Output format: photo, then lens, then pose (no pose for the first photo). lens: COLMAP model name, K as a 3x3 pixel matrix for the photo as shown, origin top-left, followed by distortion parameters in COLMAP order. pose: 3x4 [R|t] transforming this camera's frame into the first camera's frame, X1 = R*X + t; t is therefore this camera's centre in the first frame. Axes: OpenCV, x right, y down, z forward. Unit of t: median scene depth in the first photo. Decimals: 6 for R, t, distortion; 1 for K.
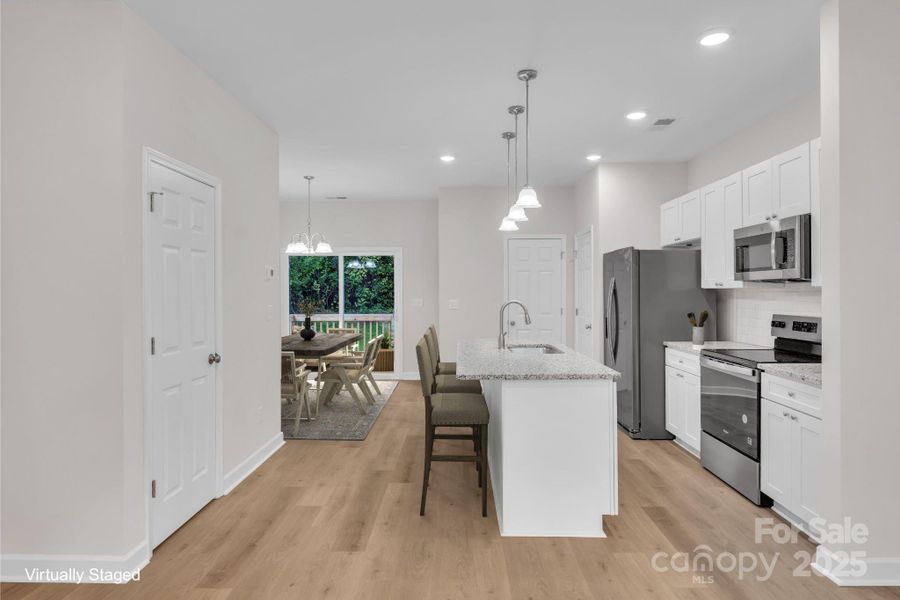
lens RADIAL K [[516.7, 0, 444.9], [0, 516.7, 291.4], [0, 0, 1]] dist [-0.001441, 0.000576]
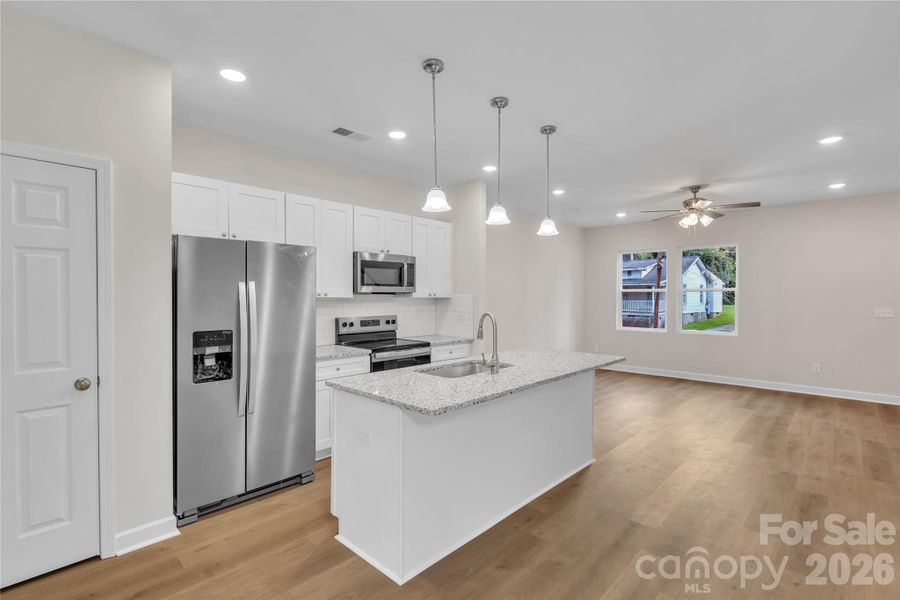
lens RADIAL K [[417.0, 0, 455.1], [0, 417.0, 298.8], [0, 0, 1]] dist [0.003975, -0.000226]
pose [[-0.748564, -0.000052, 0.663062, -0.276169], [0.002843, 0.999991, 0.003288, -0.006560], [-0.663056, 0.004346, -0.748557, 1.516875]]
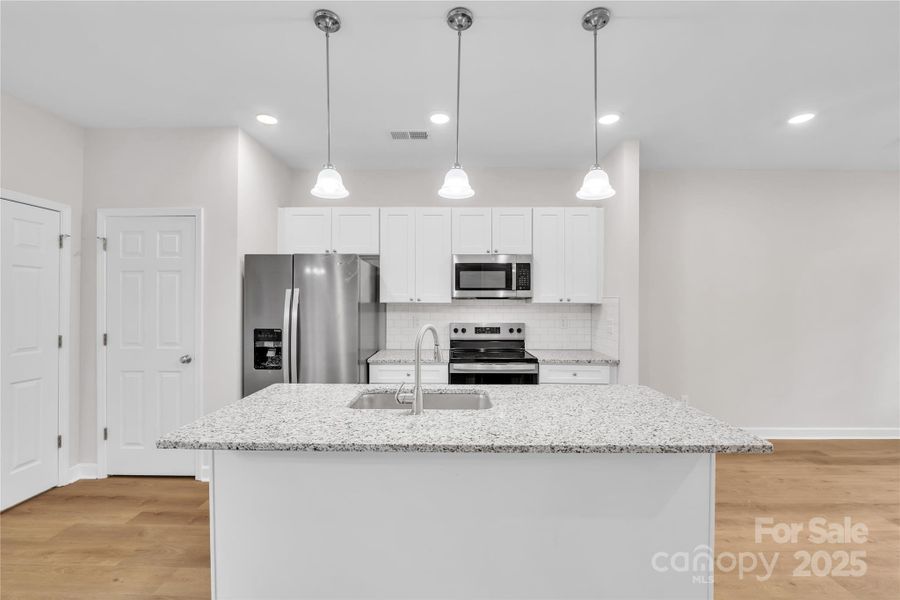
lens RADIAL K [[373.2, 0, 451.6], [0, 373.2, 300.3], [0, 0, 1]] dist [-0.010187, -0.000441]
pose [[-0.018366, 0.005695, 0.999815, -0.290774], [-0.002266, 0.999981, -0.005737, -0.007697], [-0.999829, -0.002371, -0.018353, 0.961377]]
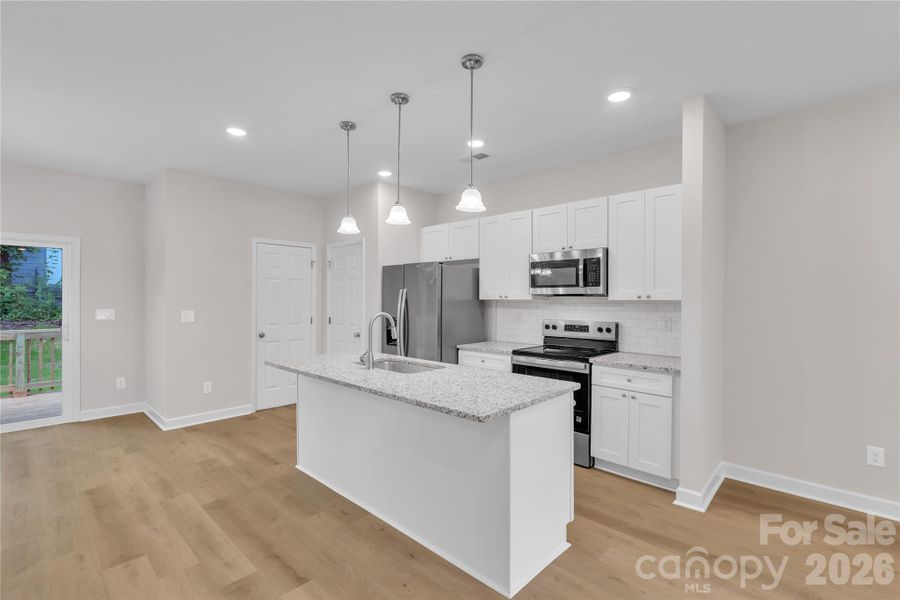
lens RADIAL K [[417.0, 0, 450.8], [0, 417.0, 298.3], [0, 0, 1]] dist [0.003975, -0.000226]
pose [[0.670077, 0.007039, 0.742258, -0.316746], [-0.007011, 0.999970, -0.003154, -0.005618], [-0.742258, -0.003091, 0.670107, 0.426945]]
